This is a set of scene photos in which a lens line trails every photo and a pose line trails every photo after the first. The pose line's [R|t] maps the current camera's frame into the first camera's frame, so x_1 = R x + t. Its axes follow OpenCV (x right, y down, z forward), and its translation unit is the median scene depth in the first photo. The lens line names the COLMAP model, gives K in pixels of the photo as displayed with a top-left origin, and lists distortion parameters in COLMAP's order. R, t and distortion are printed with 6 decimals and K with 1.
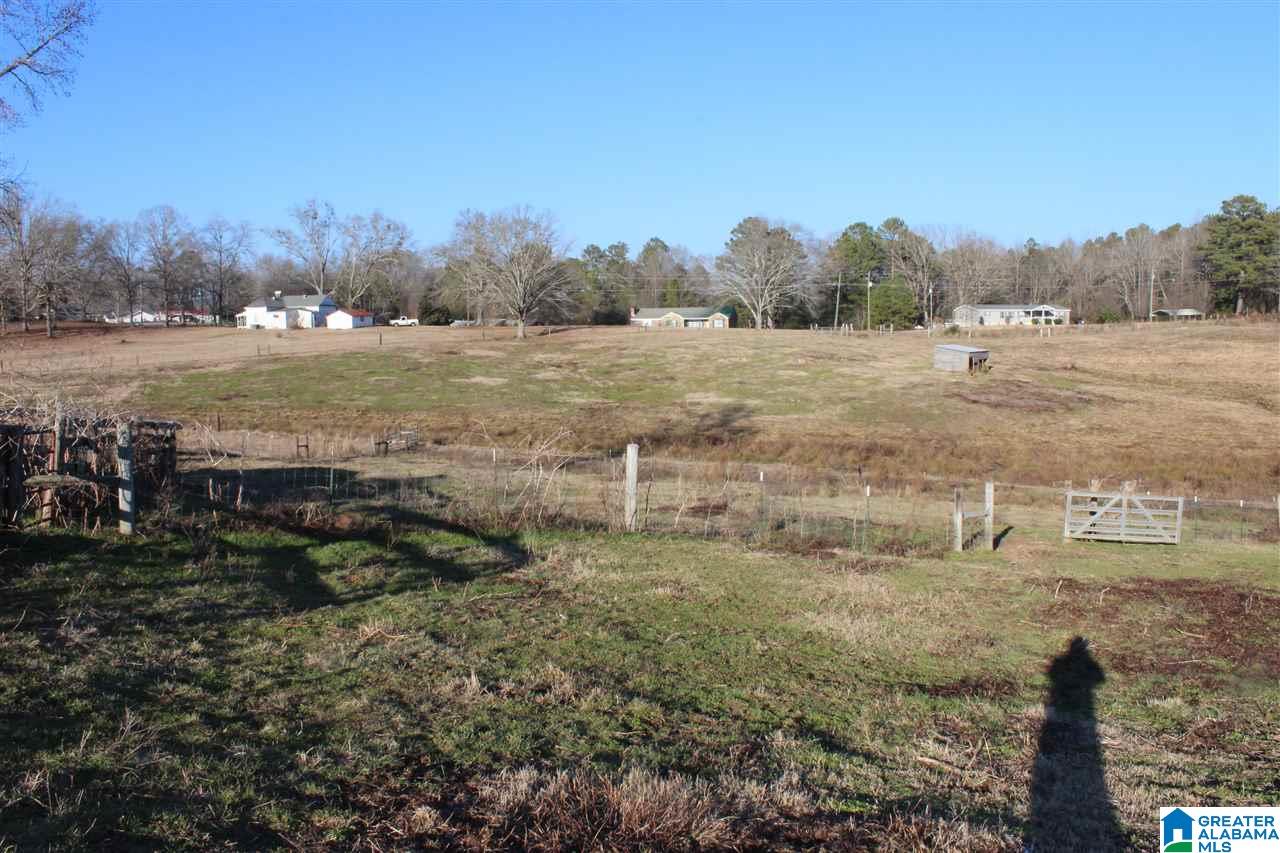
lens RADIAL K [[1978.4, 0, 640.0], [0, 1978.4, 426.5], [0, 0, 1]] dist [0.012708, 0.057751]
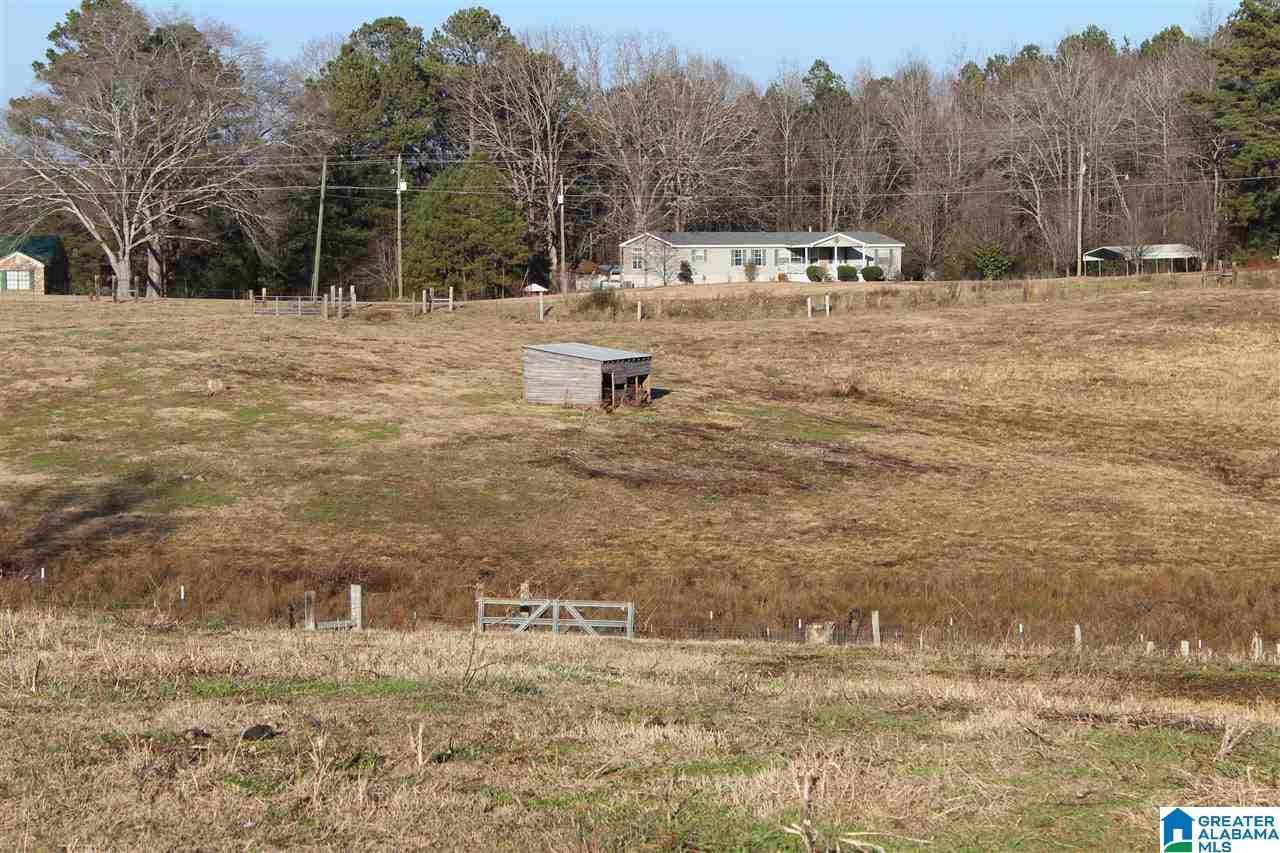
lens RADIAL K [[2689.4, 0, 640.0], [0, 2689.4, 426.5], [0, 0, 1]] dist [0.034237, 0.438129]
pose [[0.962324, -0.008794, 0.271763, 0.013020], [0.017666, 0.999387, -0.030219, -0.005216], [-0.271330, 0.033882, 0.961890, 0.457225]]
